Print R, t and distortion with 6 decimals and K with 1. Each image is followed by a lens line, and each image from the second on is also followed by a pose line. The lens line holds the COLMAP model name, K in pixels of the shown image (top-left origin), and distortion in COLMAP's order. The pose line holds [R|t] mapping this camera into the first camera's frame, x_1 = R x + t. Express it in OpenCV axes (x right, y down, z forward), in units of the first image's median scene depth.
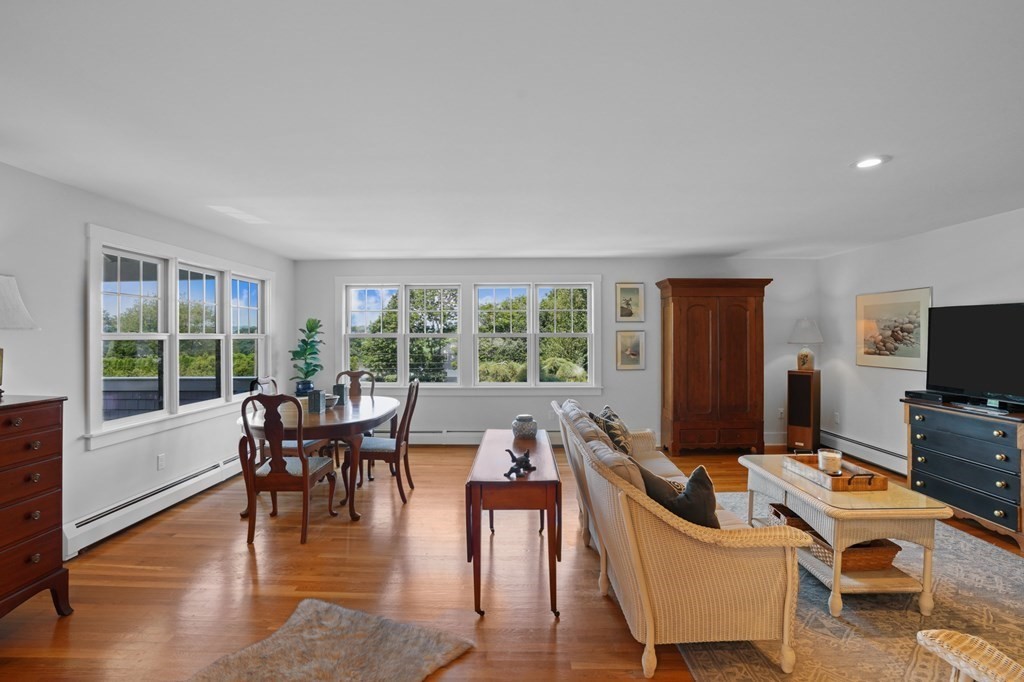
lens RADIAL K [[485.8, 0, 512.1], [0, 485.8, 332.0], [0, 0, 1]] dist [-0.070067, 0.026453]
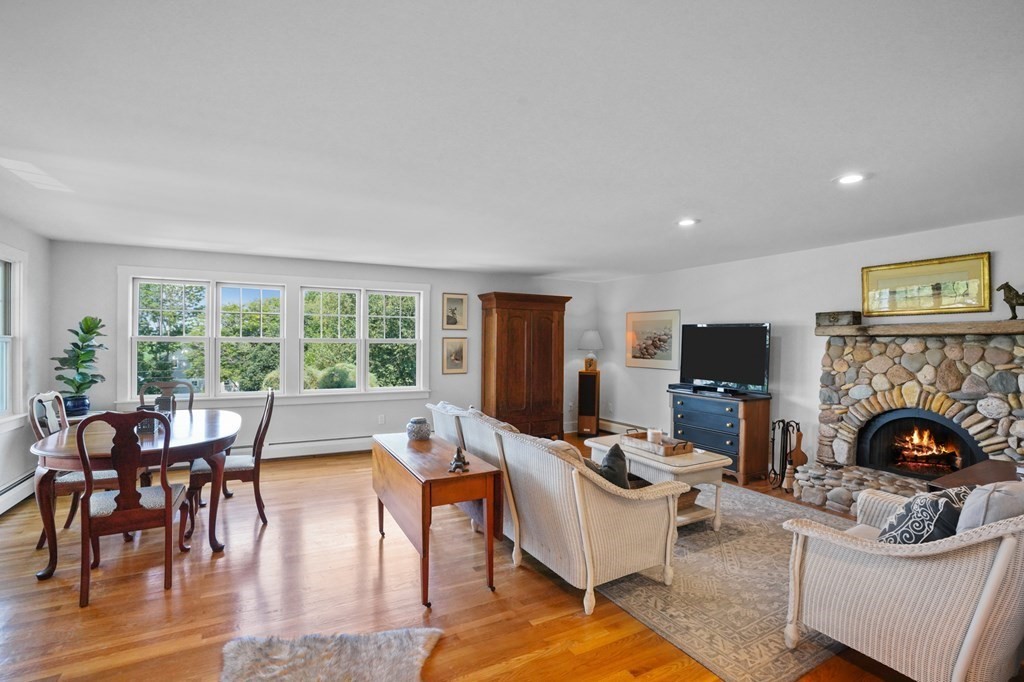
lens RADIAL K [[474.6, 0, 512.0], [0, 474.6, 341.0], [0, 0, 1]] dist [-0.068615, 0.025940]
pose [[0.873640, 0.010403, 0.486461, -0.183518], [-0.013551, 0.999904, 0.002952, 0.000200], [-0.486383, -0.009171, 0.873697, 0.006821]]
